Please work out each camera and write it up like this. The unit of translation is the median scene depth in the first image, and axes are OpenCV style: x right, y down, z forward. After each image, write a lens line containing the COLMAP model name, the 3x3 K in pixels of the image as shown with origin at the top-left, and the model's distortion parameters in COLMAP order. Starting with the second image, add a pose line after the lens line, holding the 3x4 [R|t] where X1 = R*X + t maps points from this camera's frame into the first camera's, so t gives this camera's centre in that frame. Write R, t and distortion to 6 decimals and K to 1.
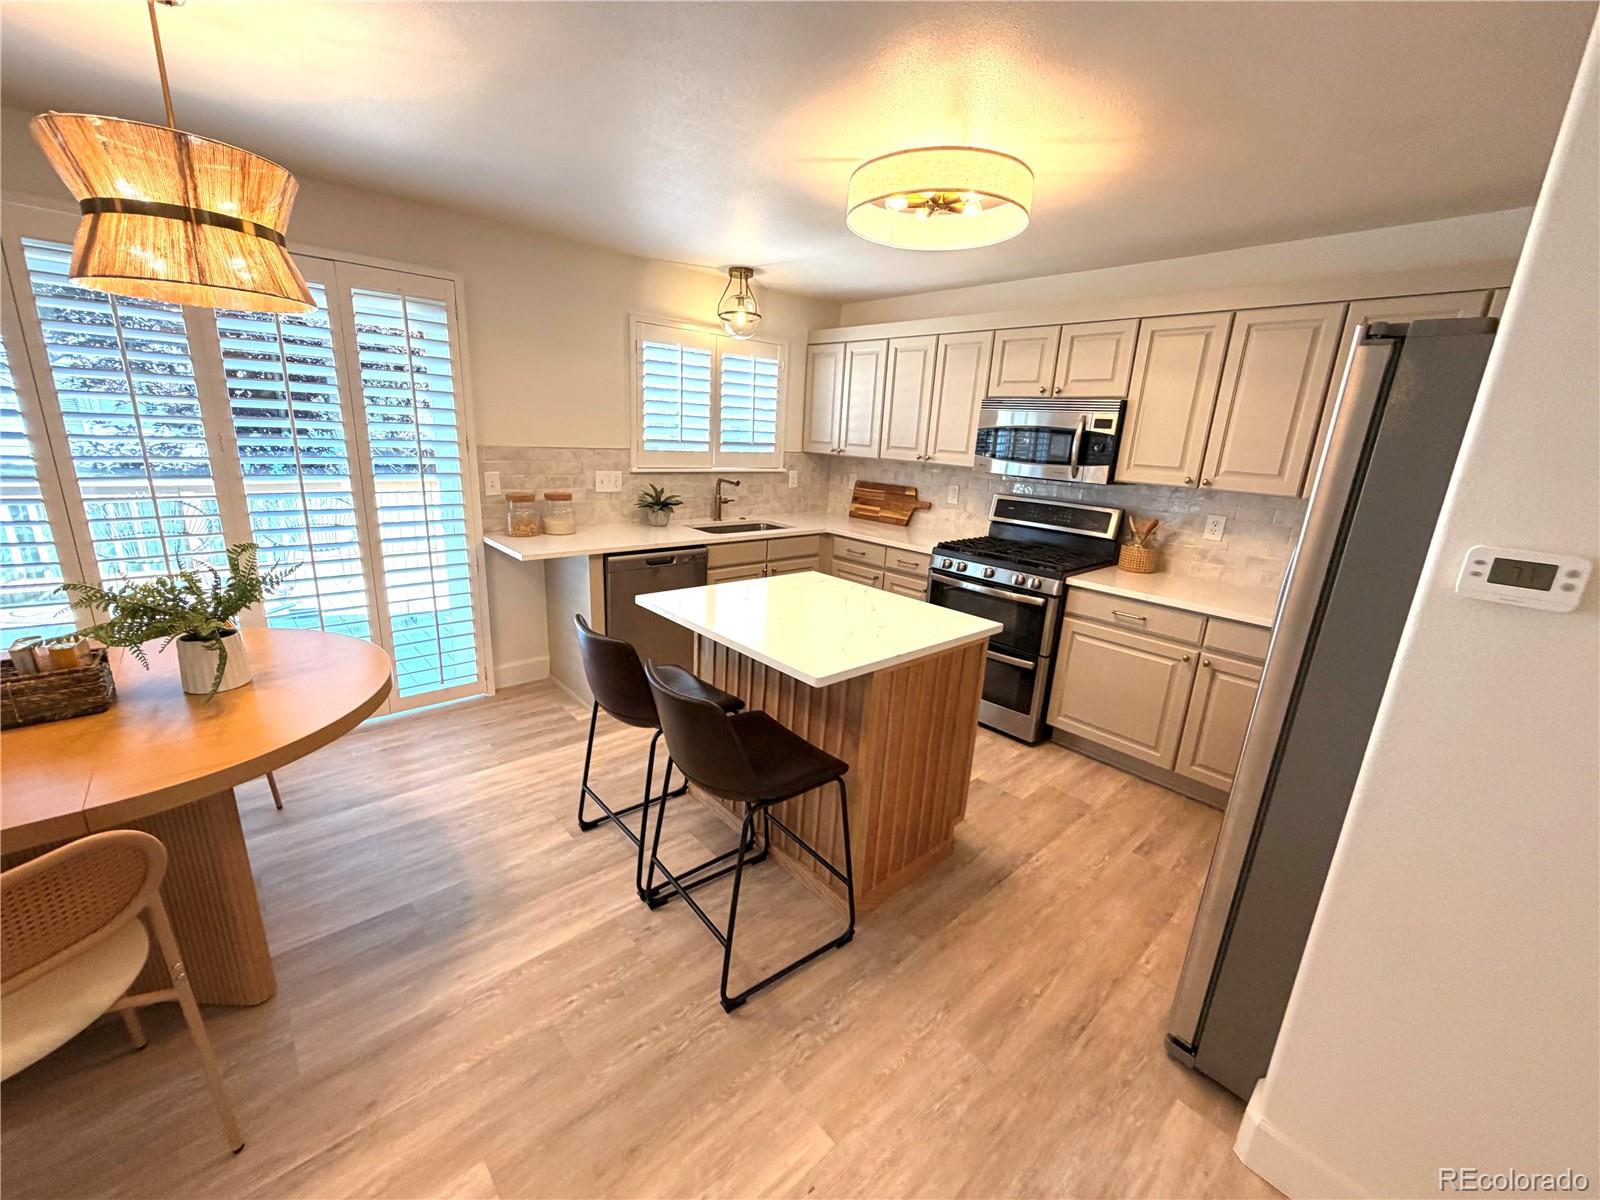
lens RADIAL K [[633.0, 0, 800.0], [0, 633.0, 600.0], [0, 0, 1]] dist [0.001308, 0.000003]
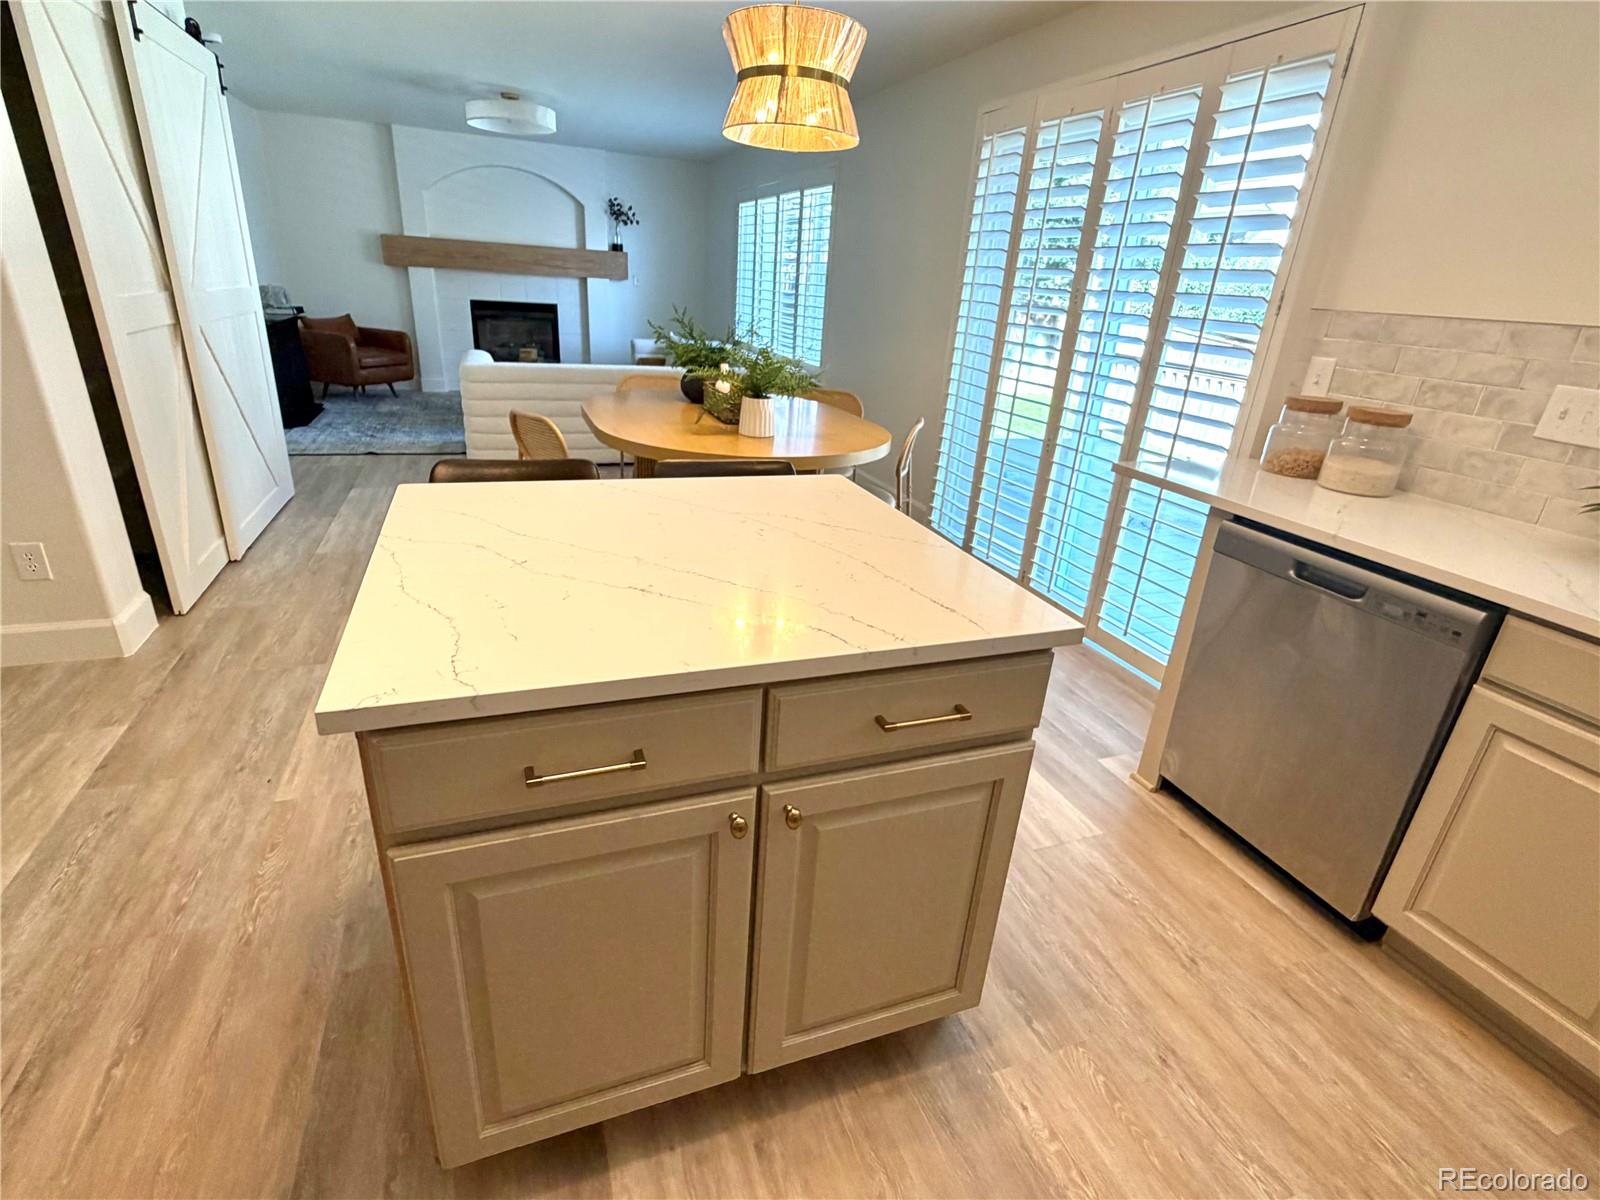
lens RADIAL K [[772.9, 0, 800.0], [0, 772.9, 600.0], [0, 0, 1]] dist [-0.001251, -0.000464]
pose [[-0.358952, 0.288982, -0.887492, 0.388350], [-0.320292, 0.854984, 0.407941, -0.159969], [0.876679, 0.430688, -0.214339, 0.896063]]
